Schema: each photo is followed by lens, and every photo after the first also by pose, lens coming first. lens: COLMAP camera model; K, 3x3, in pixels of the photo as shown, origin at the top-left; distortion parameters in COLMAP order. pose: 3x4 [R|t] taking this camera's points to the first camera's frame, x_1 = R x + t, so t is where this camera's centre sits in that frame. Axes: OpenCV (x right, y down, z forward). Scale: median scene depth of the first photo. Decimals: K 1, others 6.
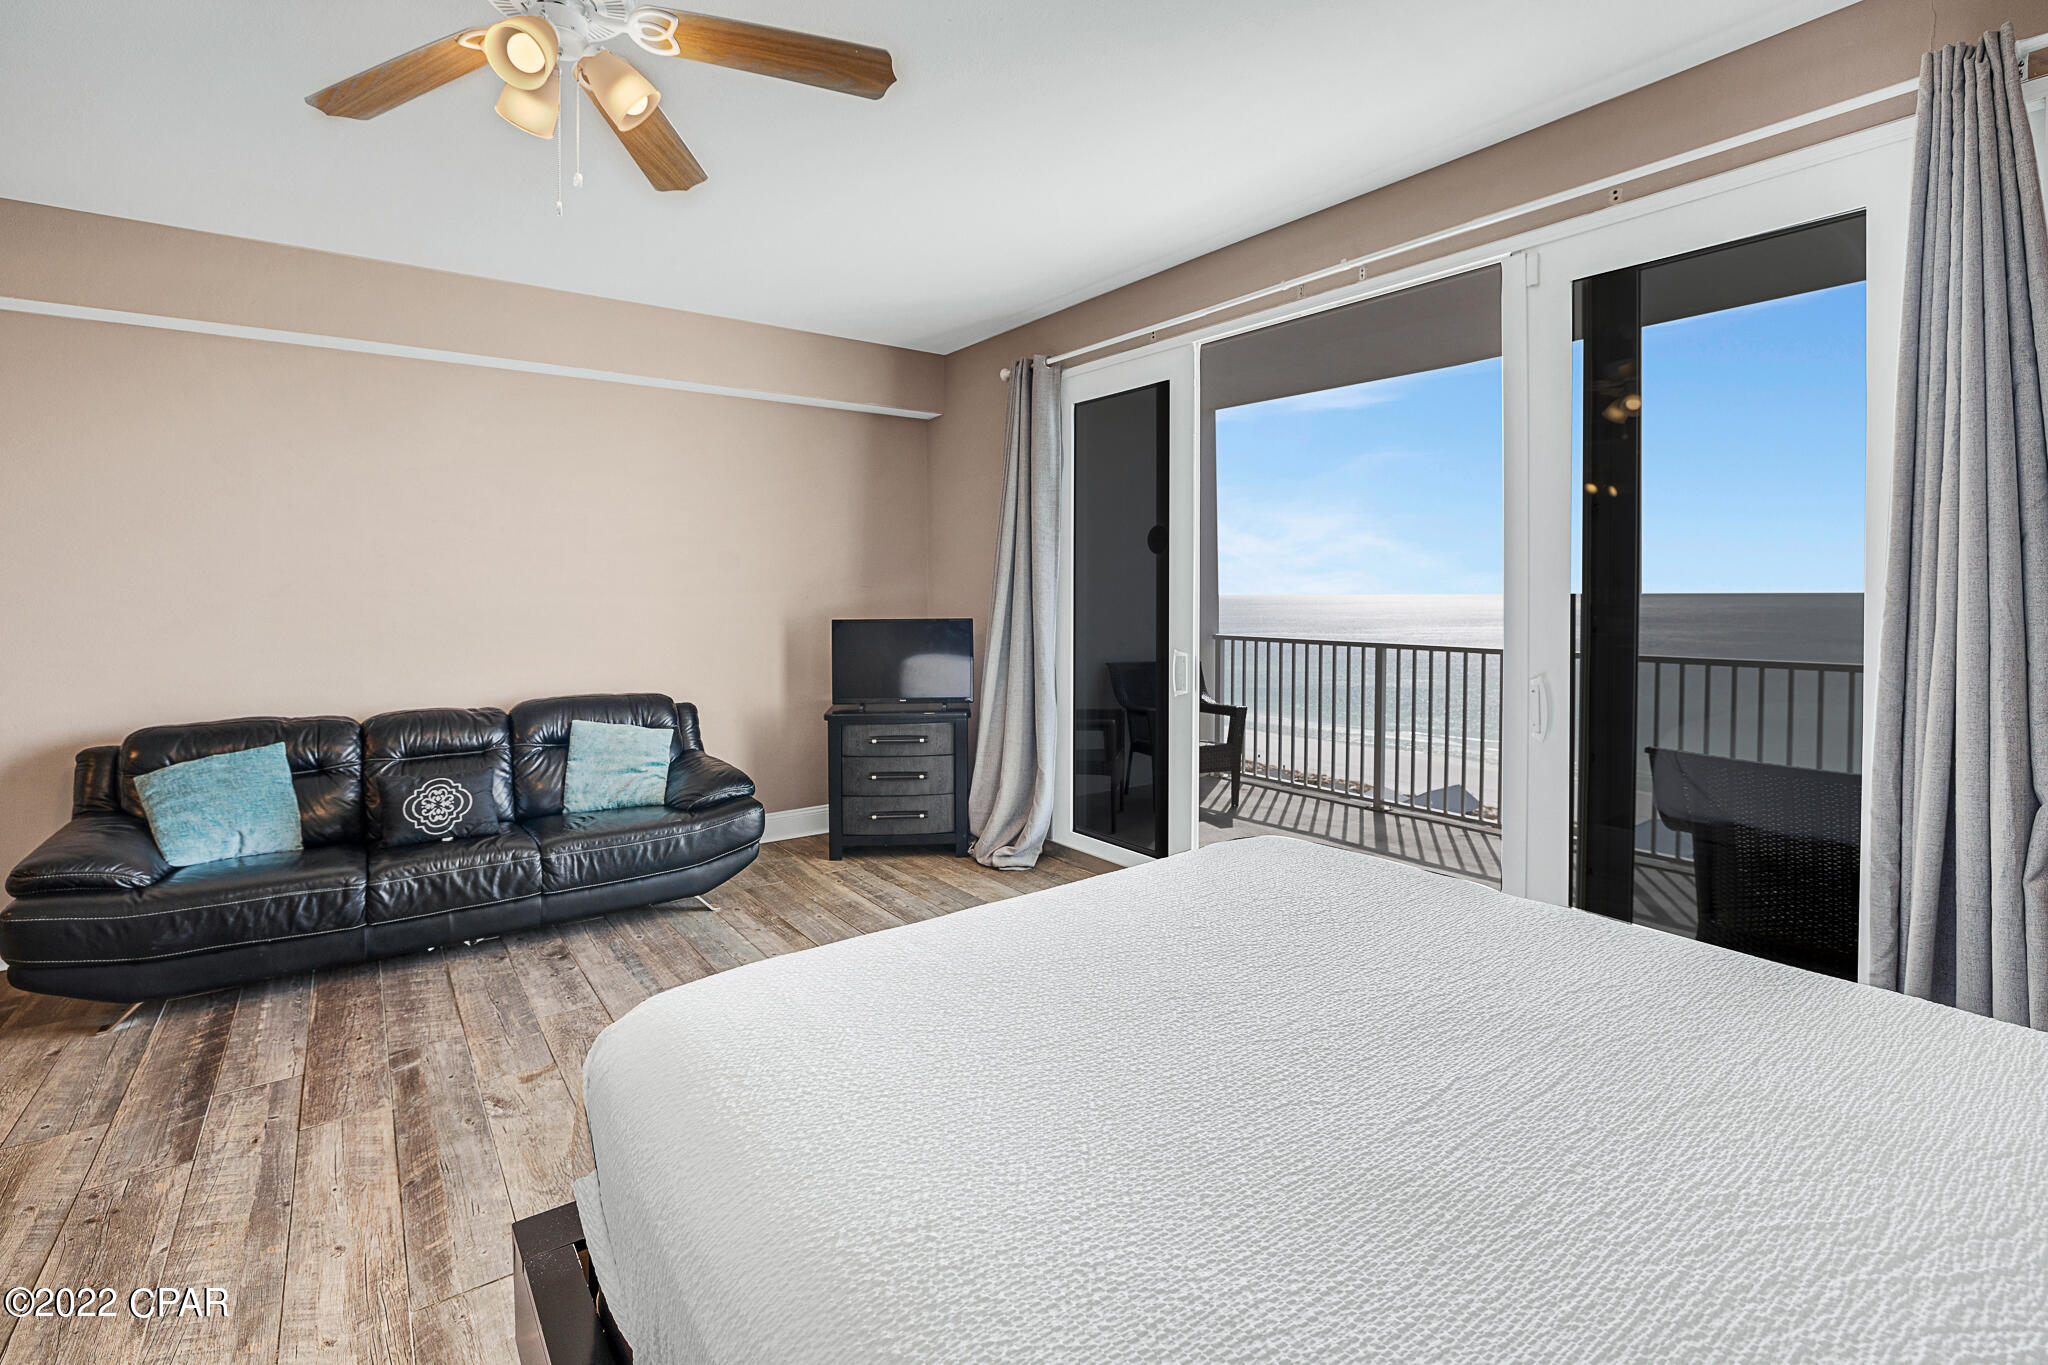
lens RADIAL K [[915.6, 0, 988.6], [0, 915.6, 620.1], [0, 0, 1]] dist [-0.031771, 0.012327]
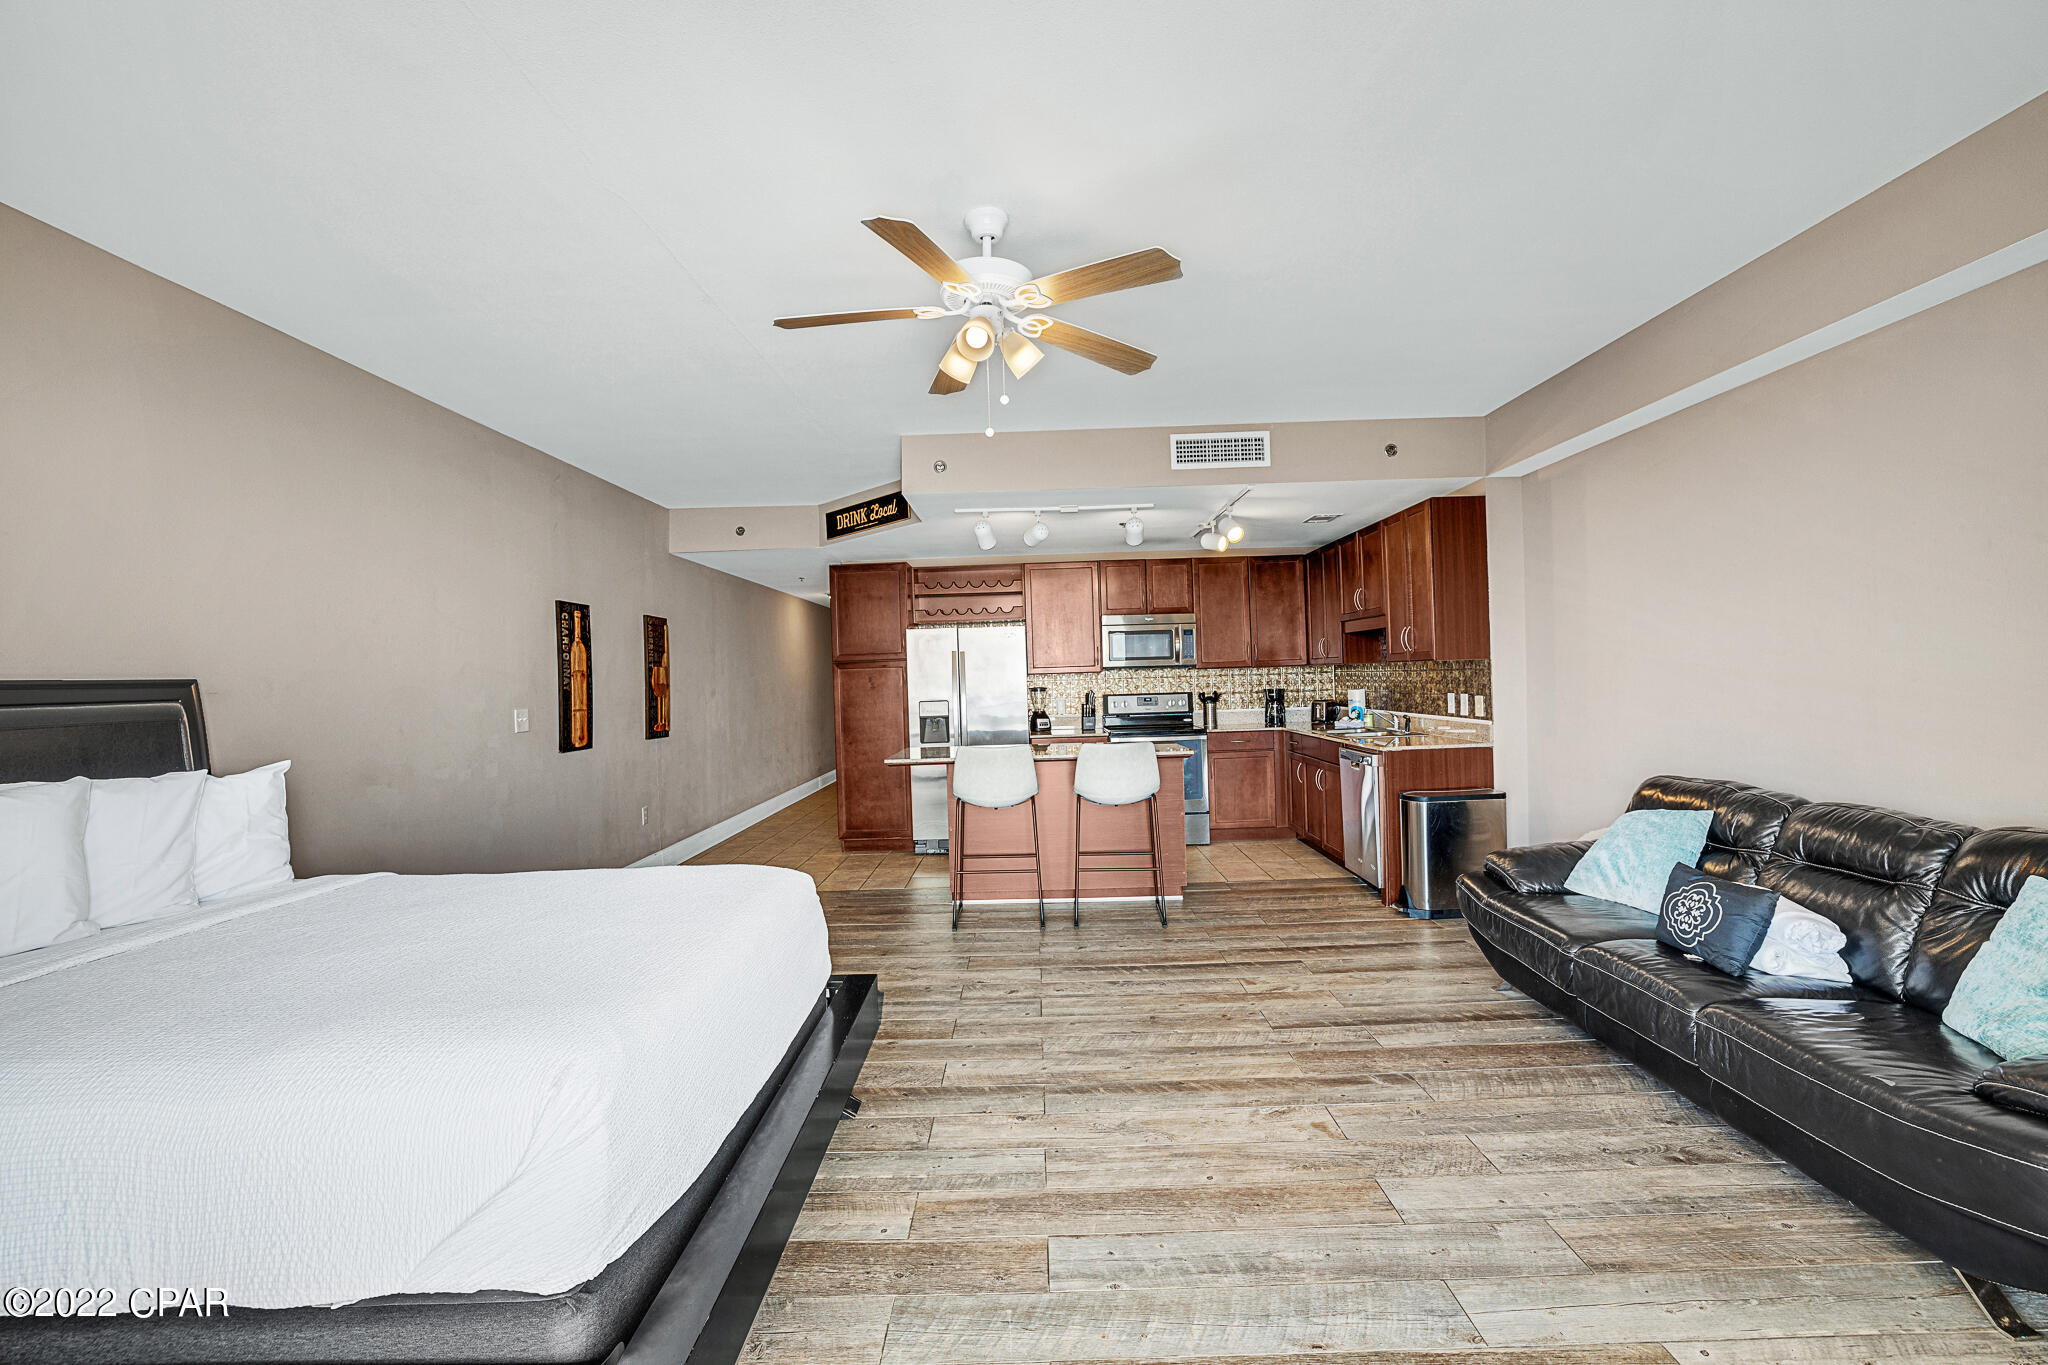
lens RADIAL K [[915.6, 0, 1028.2], [0, 915.6, 641.1], [0, 0, 1]] dist [-0.031771, 0.012327]
pose [[-0.569462, -0.005285, -0.822001, 0.396003], [0.009847, 0.999864, -0.013250, -0.035681], [0.821959, -0.015639, -0.569333, 0.934104]]
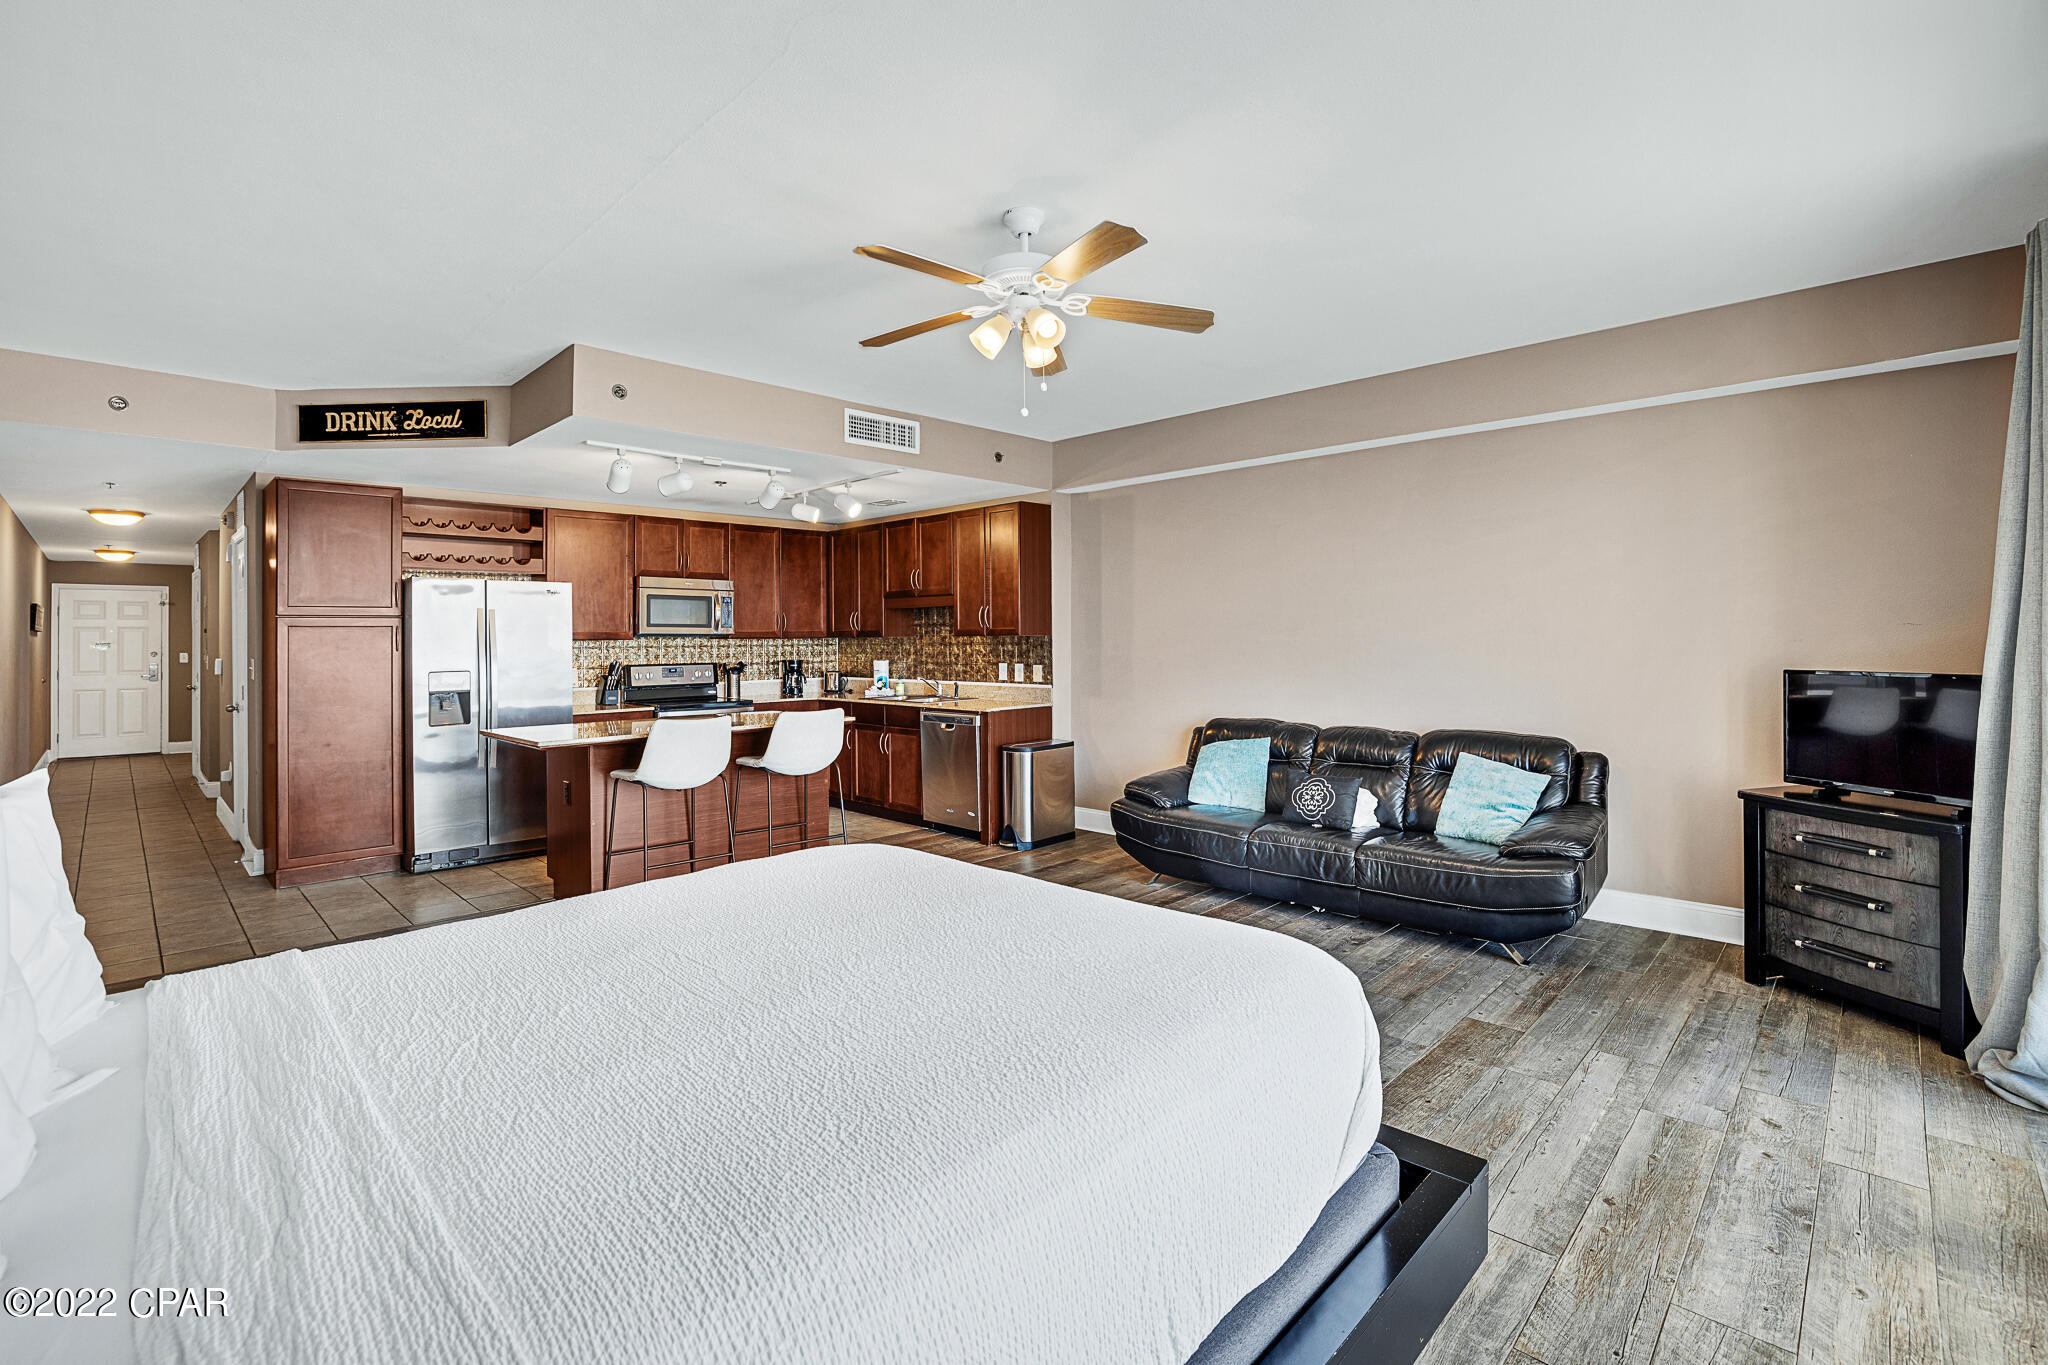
lens RADIAL K [[915.6, 0, 1031.1], [0, 915.6, 619.7], [0, 0, 1]] dist [-0.031771, 0.012327]
pose [[0.197129, -0.013447, -0.980285, 0.578974], [-0.023854, 0.999544, -0.018508, -0.016988], [0.980087, 0.027032, 0.196719, 0.320993]]
